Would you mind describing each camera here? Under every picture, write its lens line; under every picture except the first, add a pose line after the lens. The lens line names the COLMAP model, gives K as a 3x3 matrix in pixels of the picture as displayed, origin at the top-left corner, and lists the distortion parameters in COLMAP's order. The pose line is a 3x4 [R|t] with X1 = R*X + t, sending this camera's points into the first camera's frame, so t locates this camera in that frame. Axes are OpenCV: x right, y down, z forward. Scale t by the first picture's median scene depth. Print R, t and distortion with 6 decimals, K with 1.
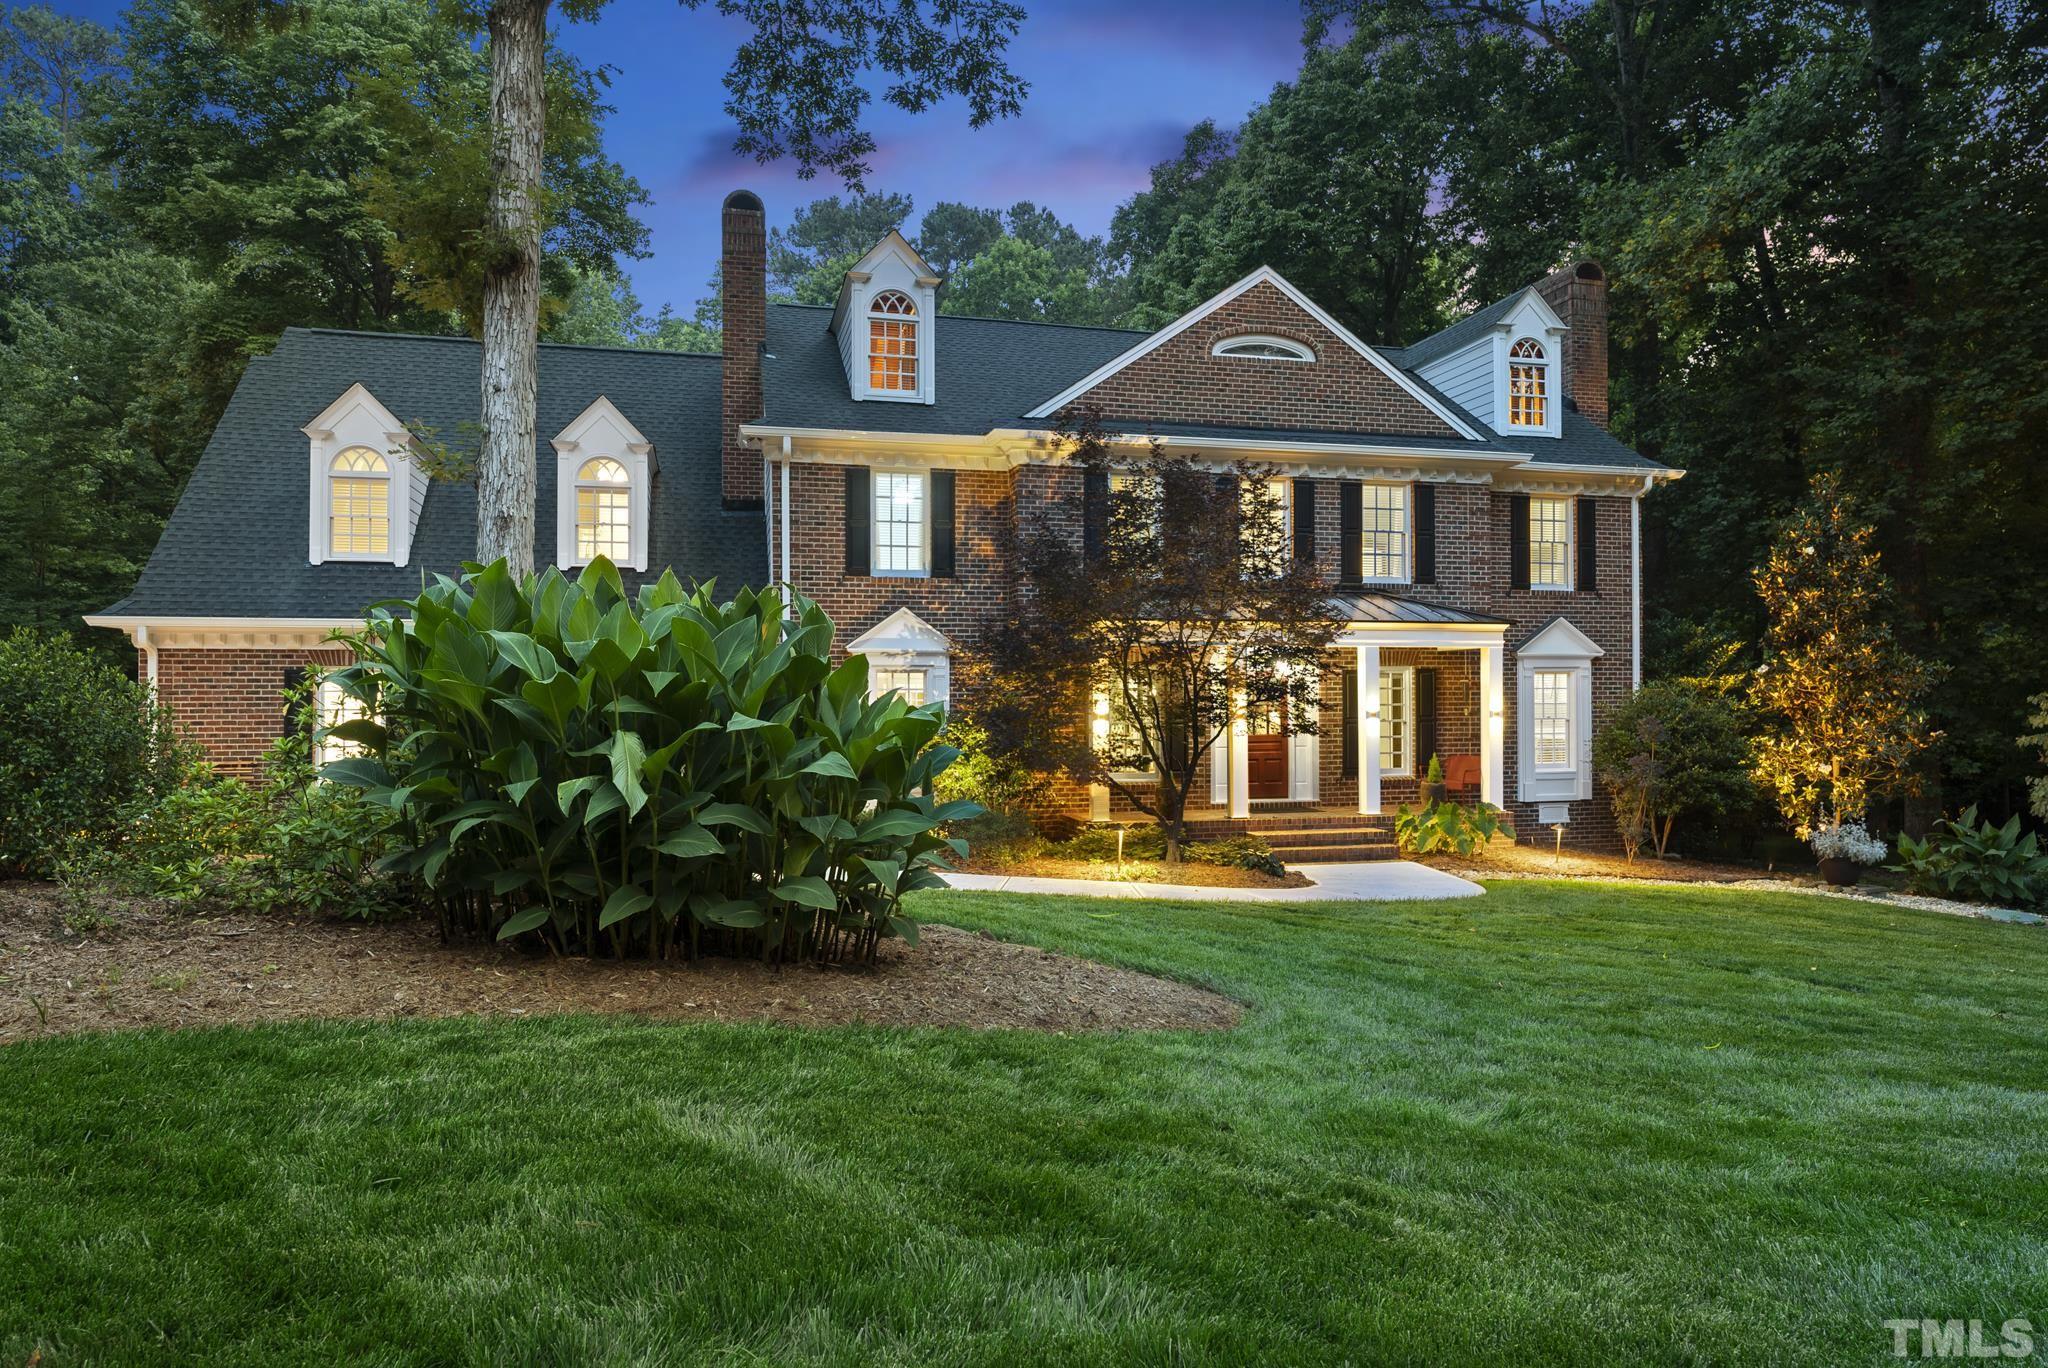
lens RADIAL K [[1255.3, 0, 1024.0], [0, 1255.3, 684.0], [0, 0, 1]] dist [-0.001273, -0.000494]
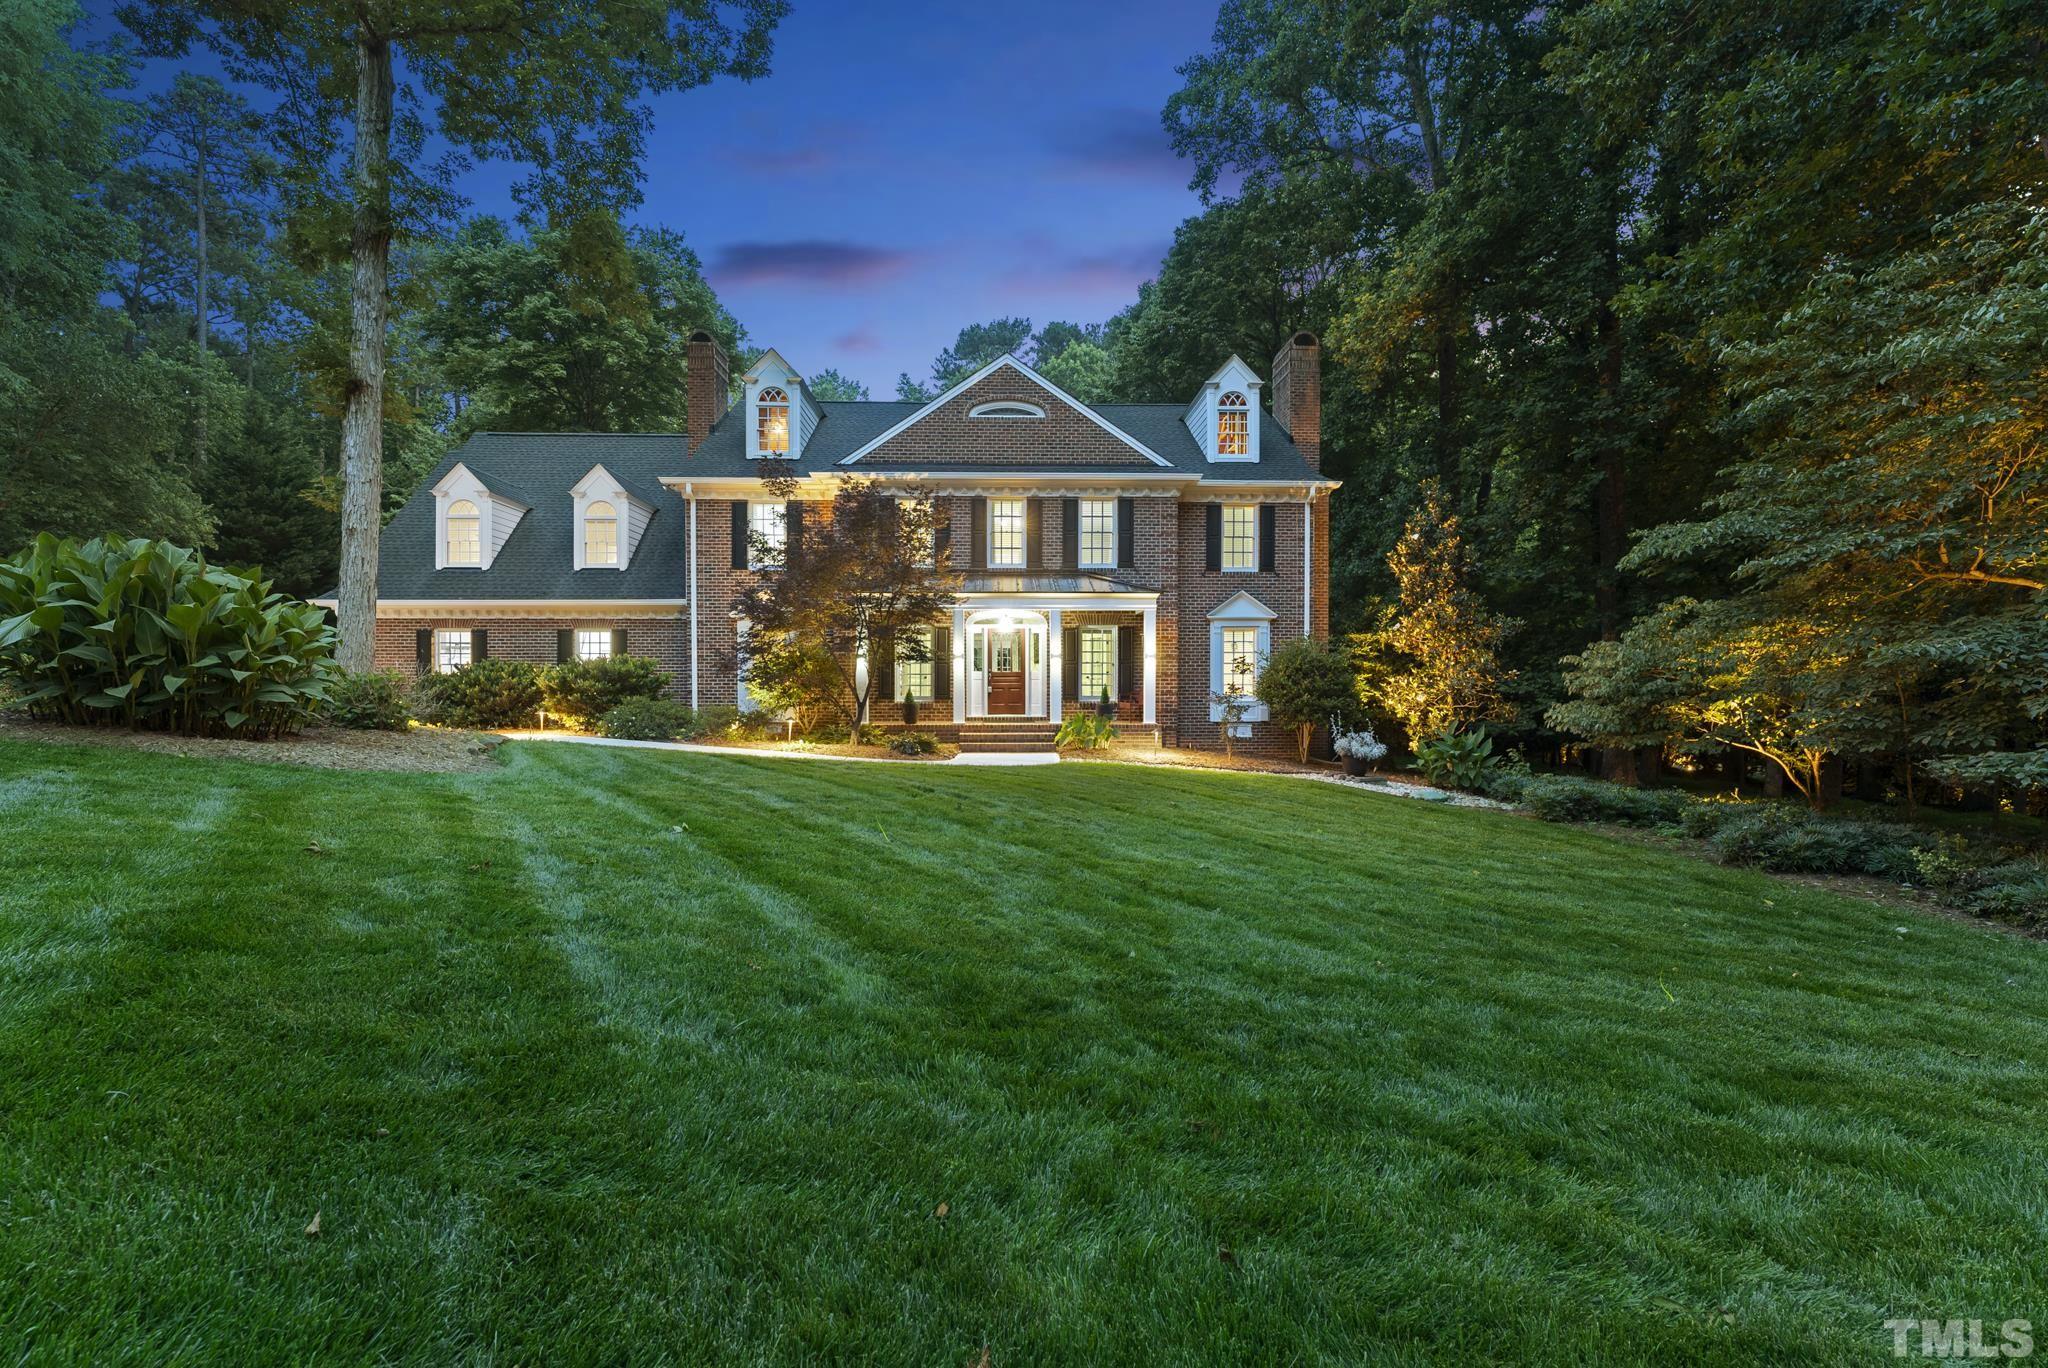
lens RADIAL K [[893.8, 0, 1024.0], [0, 893.8, 684.0], [0, 0, 1]] dist [-0.000561, -0.000450]
pose [[0.978130, 0.003801, -0.207957, 0.428633], [0.000042, 0.999829, 0.018471, 0.035354], [0.207992, -0.018076, 0.977963, -0.030927]]
